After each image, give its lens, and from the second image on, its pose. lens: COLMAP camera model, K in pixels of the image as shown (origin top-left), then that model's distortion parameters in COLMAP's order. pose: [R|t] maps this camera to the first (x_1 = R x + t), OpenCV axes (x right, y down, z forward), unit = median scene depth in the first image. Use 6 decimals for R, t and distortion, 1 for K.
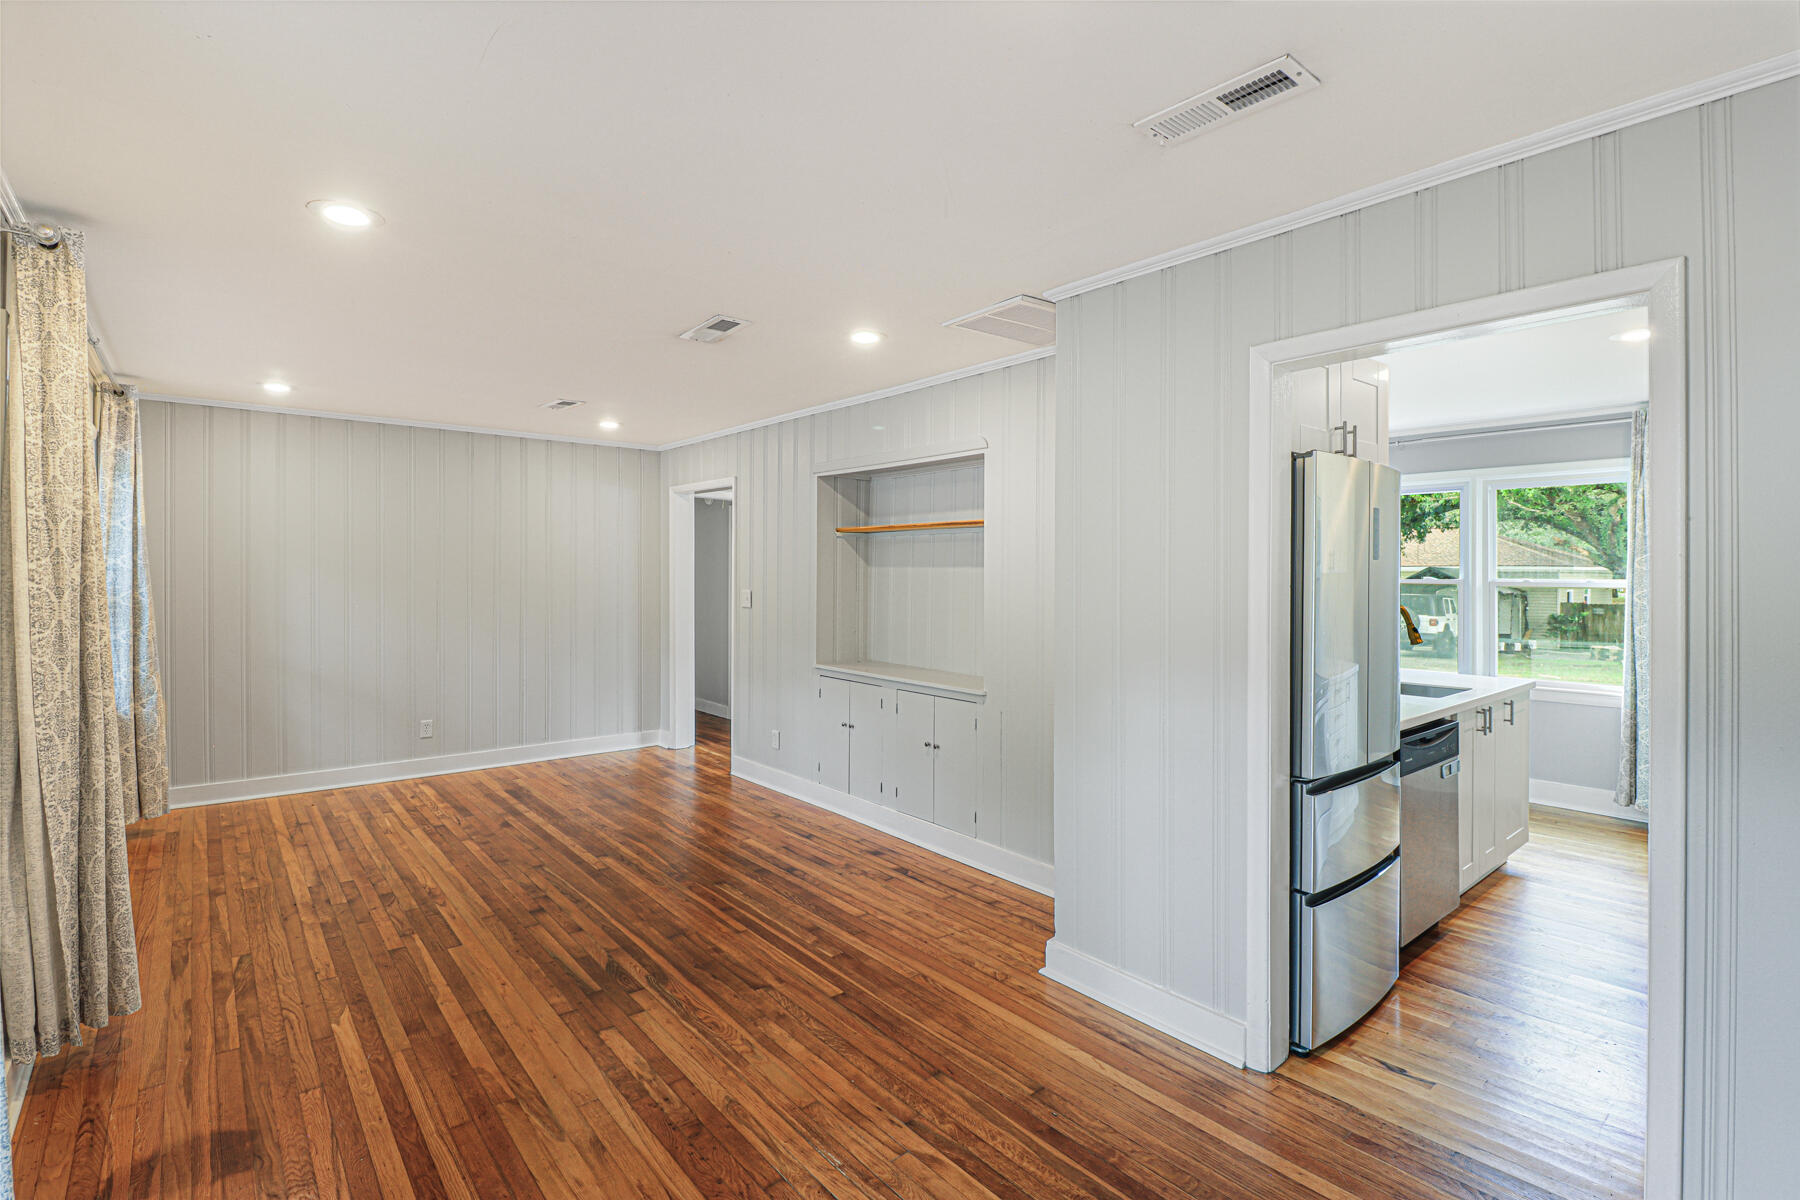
lens RADIAL K [[849.8, 0, 873.1], [0, 849.8, 573.3], [0, 0, 1]] dist [-0.009016, -0.008703]
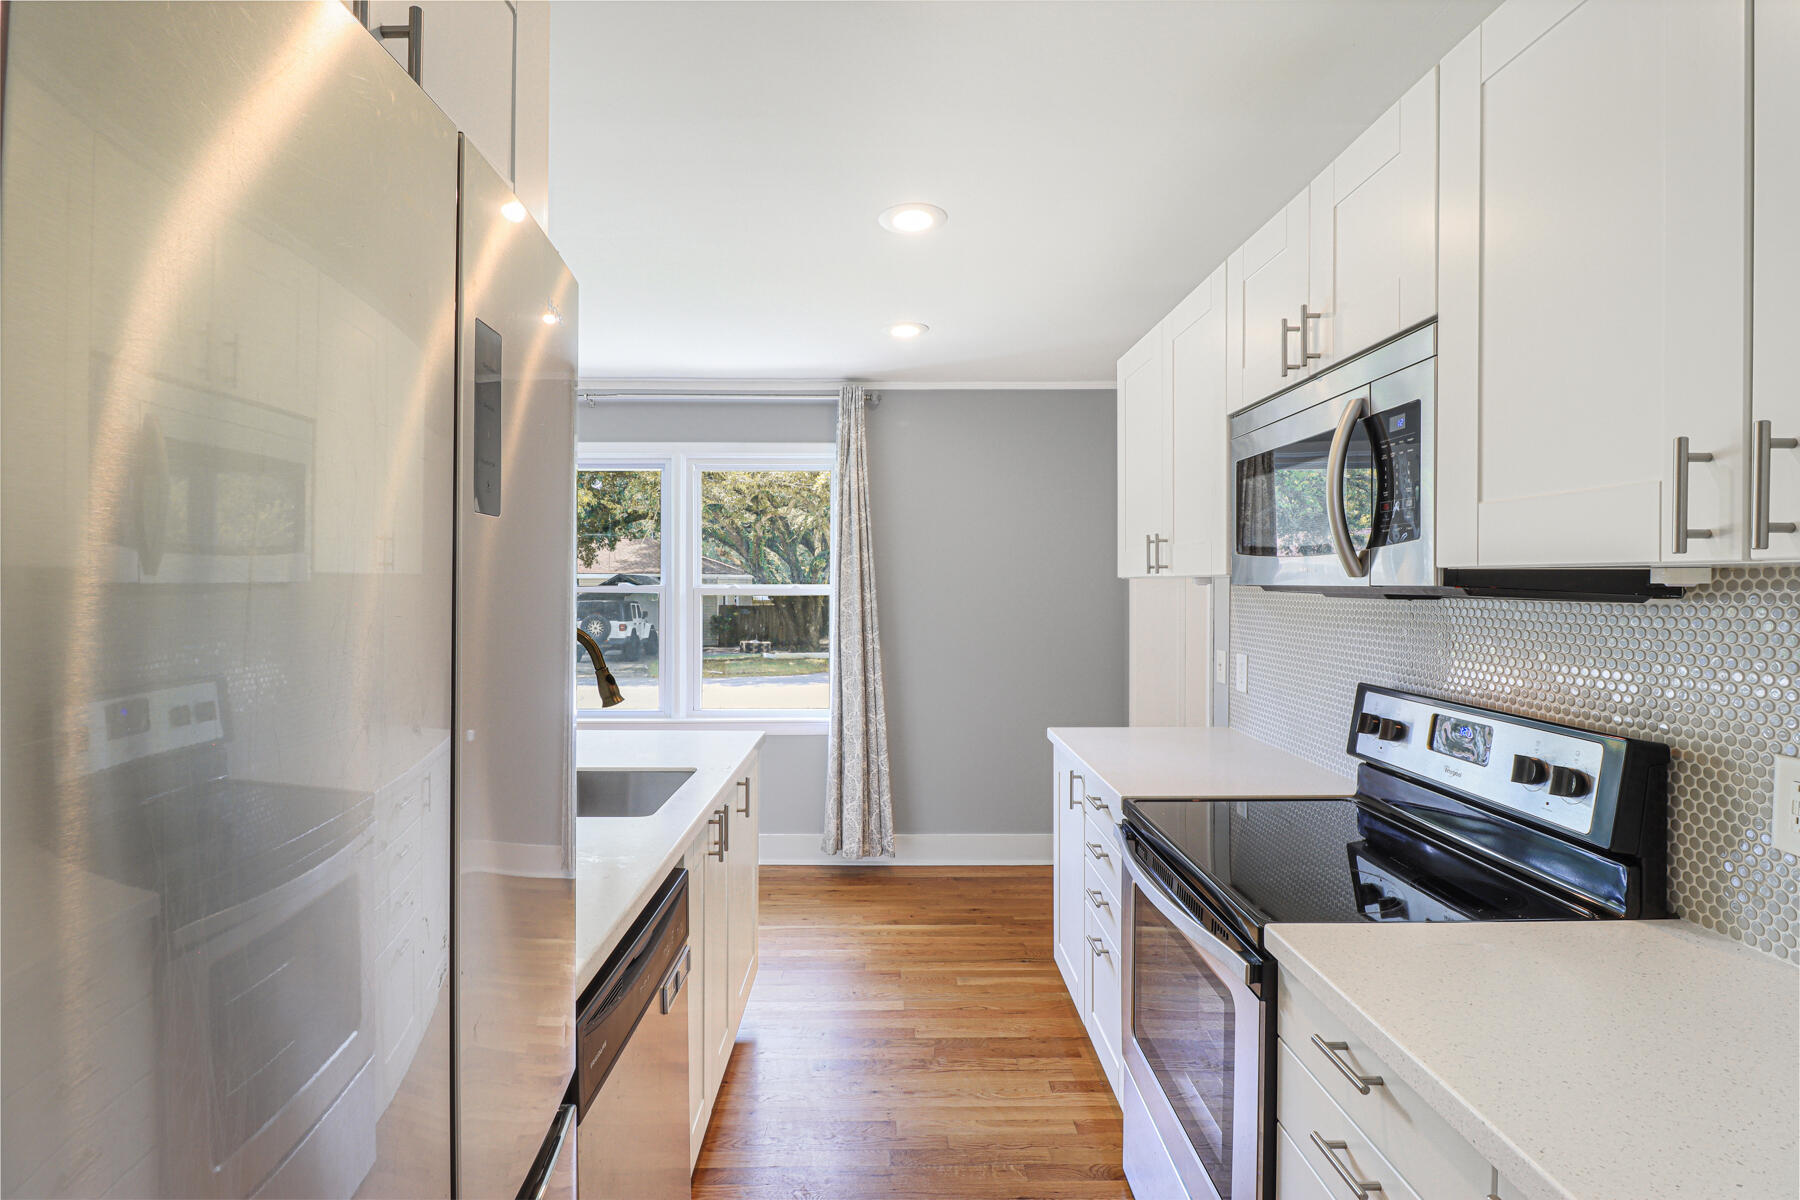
lens RADIAL K [[849.8, 0, 902.7], [0, 849.8, 584.0], [0, 0, 1]] dist [-0.009016, -0.008703]
pose [[0.617388, -0.009791, 0.786598, 0.078417], [0.009442, 0.999943, 0.005036, 0.000679], [-0.786602, 0.004317, 0.617445, 0.122120]]
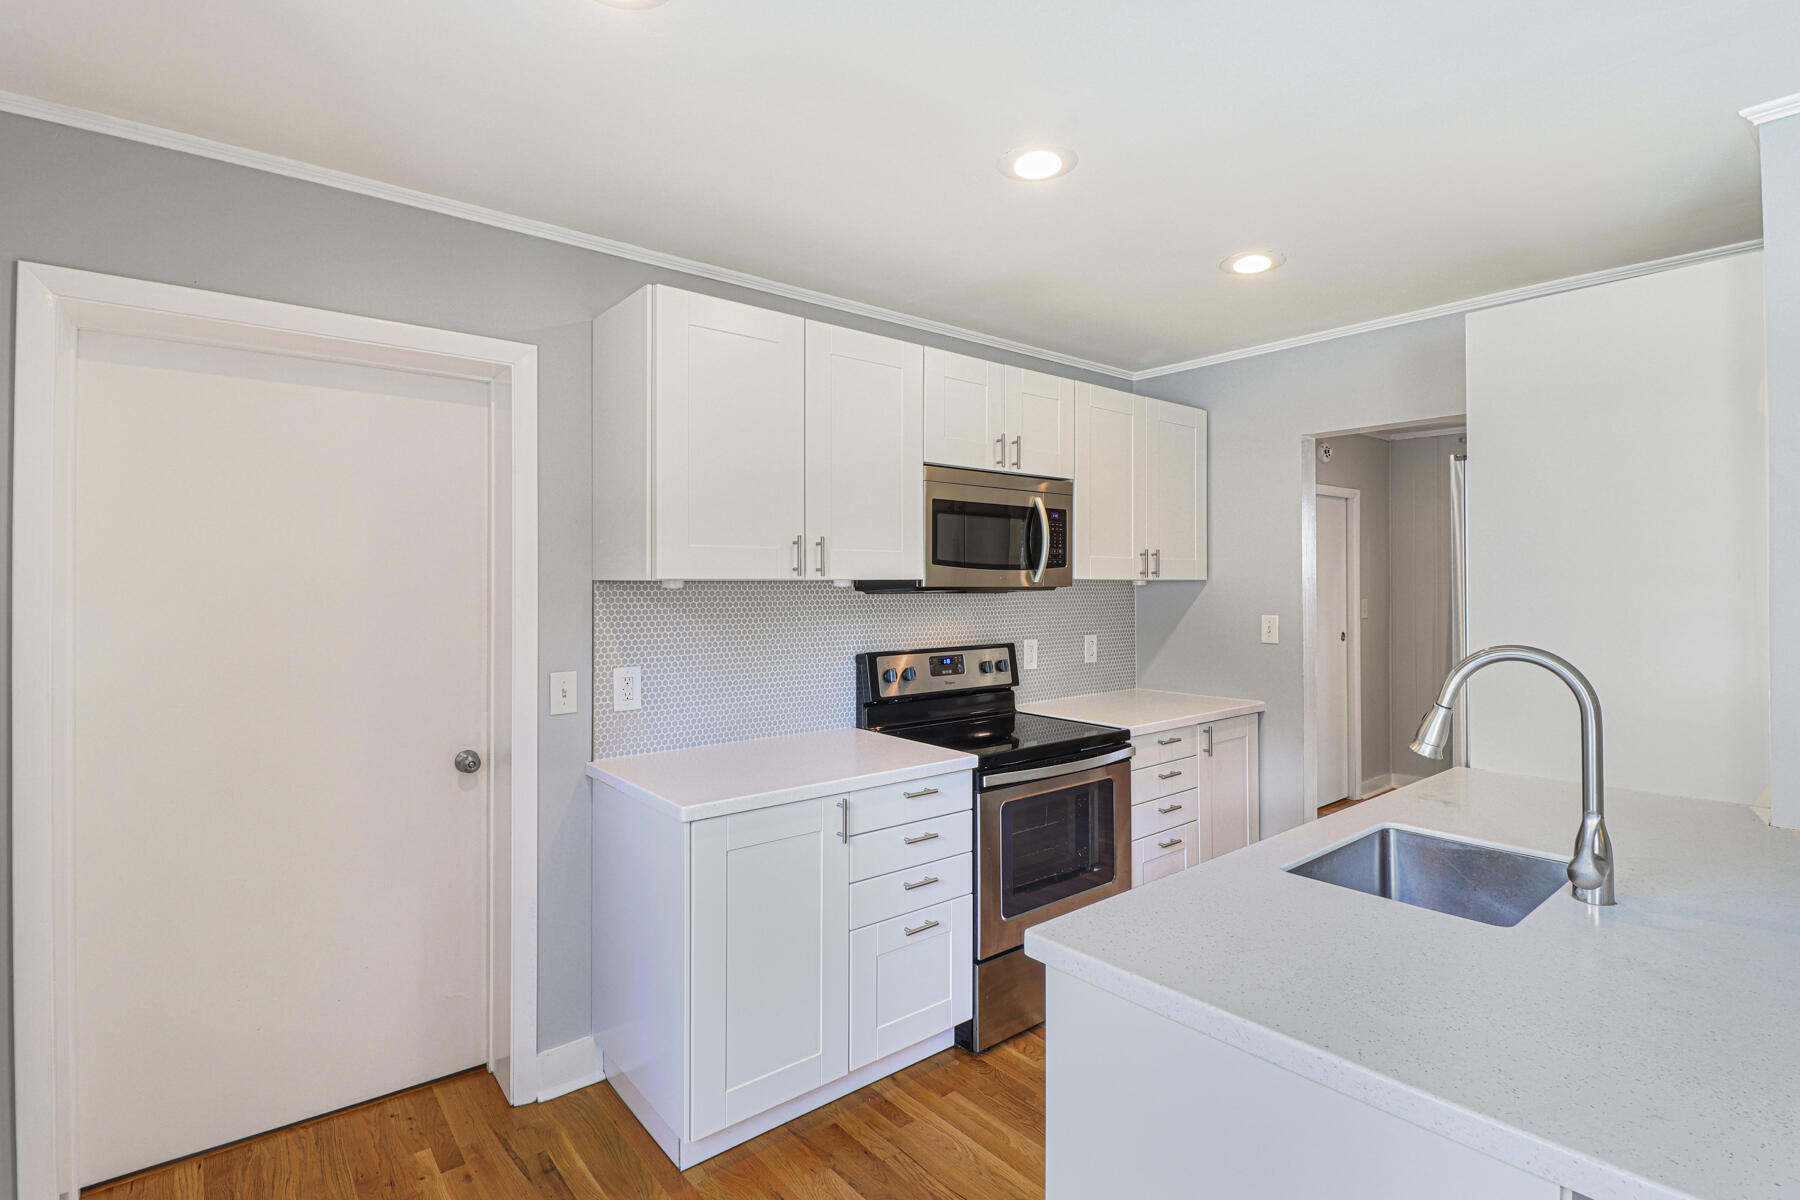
lens RADIAL K [[849.8, 0, 890.7], [0, 849.8, 584.2], [0, 0, 1]] dist [-0.009016, -0.008703]
pose [[-0.999950, -0.000814, 0.009965, 0.216013], [-0.000737, 0.999970, 0.007719, -0.000198], [-0.009971, 0.007711, -0.999921, 0.339273]]
